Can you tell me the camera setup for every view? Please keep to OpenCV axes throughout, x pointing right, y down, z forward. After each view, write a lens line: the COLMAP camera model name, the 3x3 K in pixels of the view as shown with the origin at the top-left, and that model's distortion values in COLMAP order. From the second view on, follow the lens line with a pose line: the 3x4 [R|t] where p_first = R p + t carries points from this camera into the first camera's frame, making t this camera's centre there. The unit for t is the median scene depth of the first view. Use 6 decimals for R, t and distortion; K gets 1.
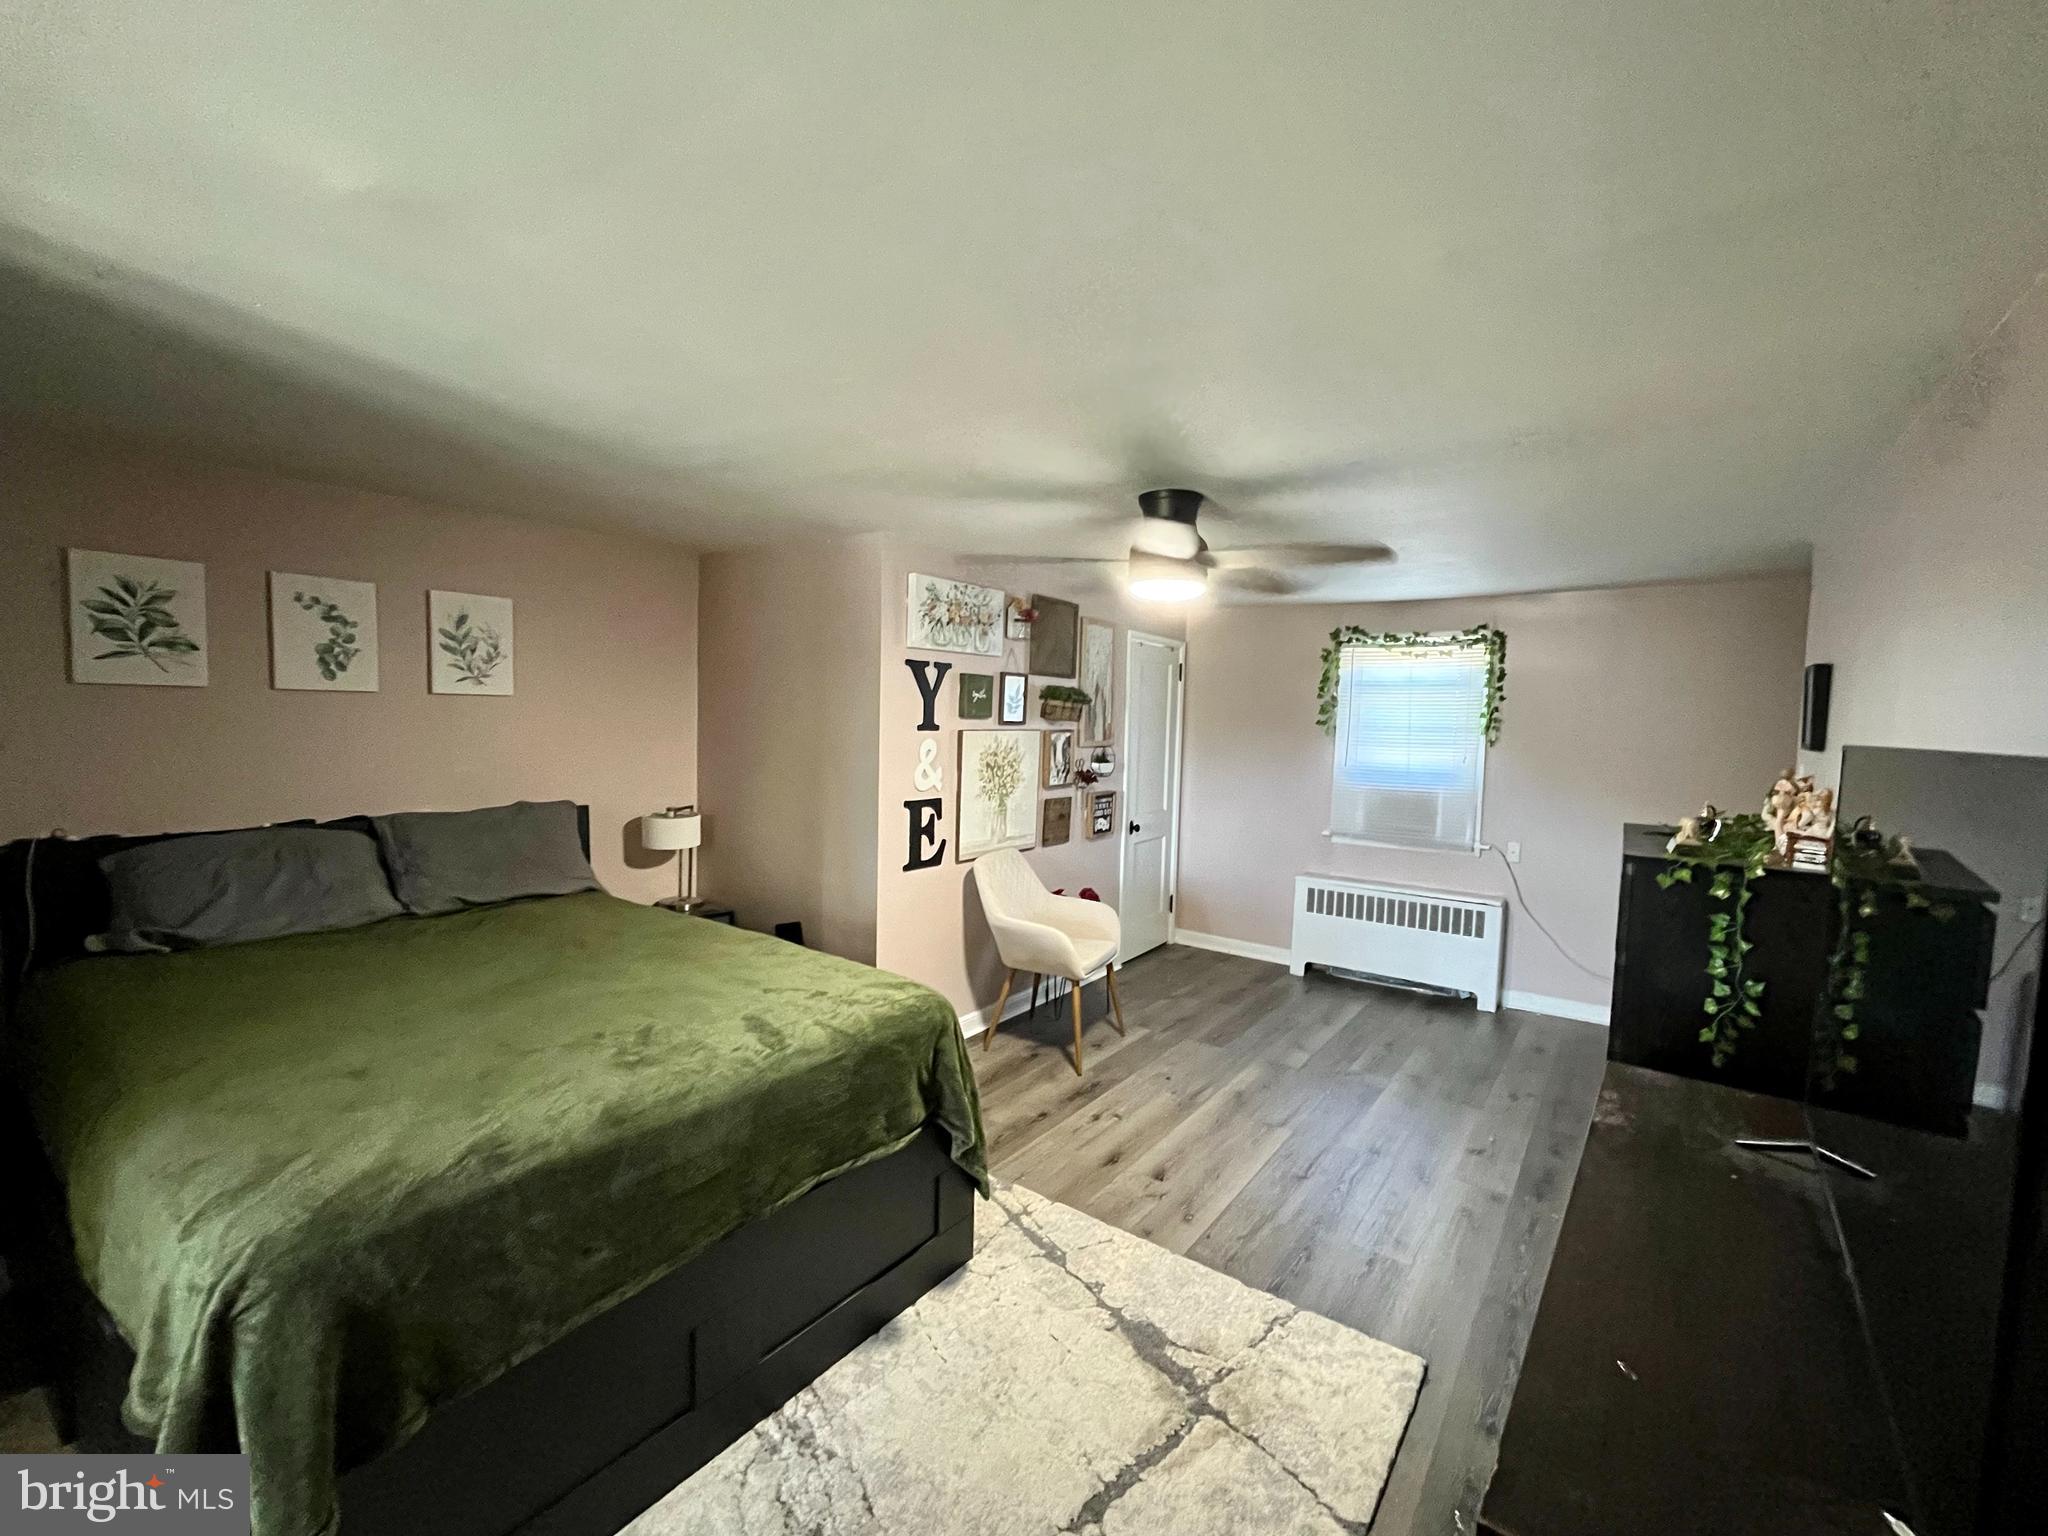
lens RADIAL K [[826.6, 0, 1036.9], [0, 826.6, 765.5], [0, 0, 1]] dist [0.002891, 0.000072]
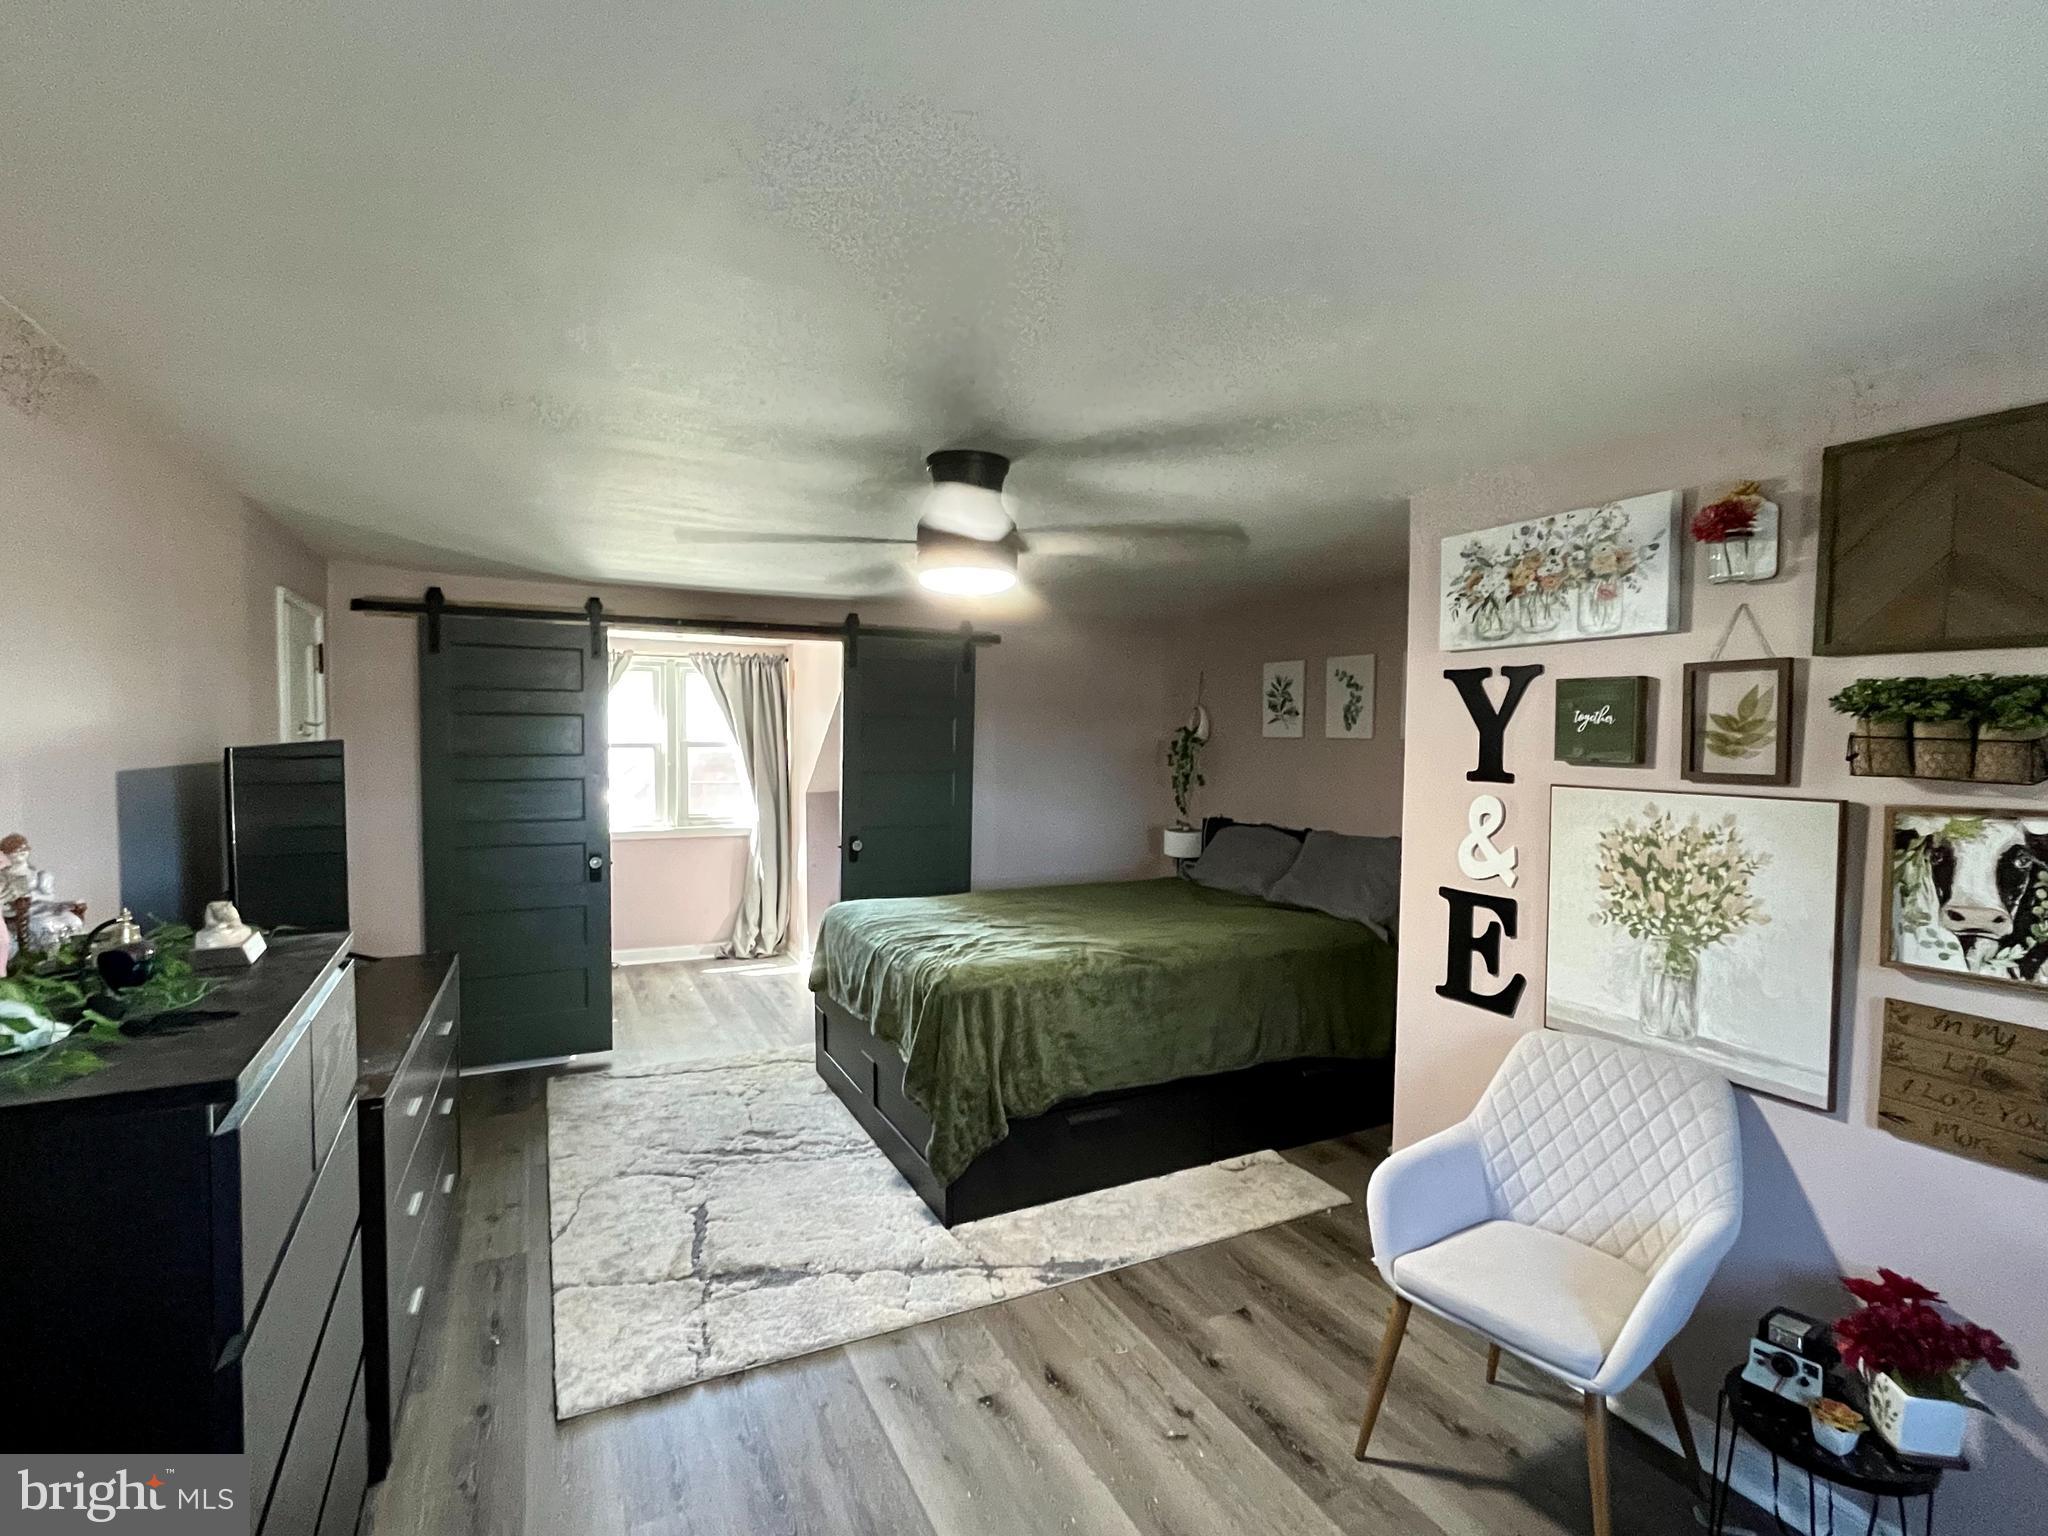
lens RADIAL K [[942.6, 0, 1033.1], [0, 942.6, 775.0], [0, 0, 1]] dist [0.001889, 0.000092]
pose [[-0.428731, 0.010800, -0.903368, 0.635581], [-0.078127, 0.995739, 0.048983, -0.054918], [0.900048, 0.091578, -0.426061, 0.994245]]
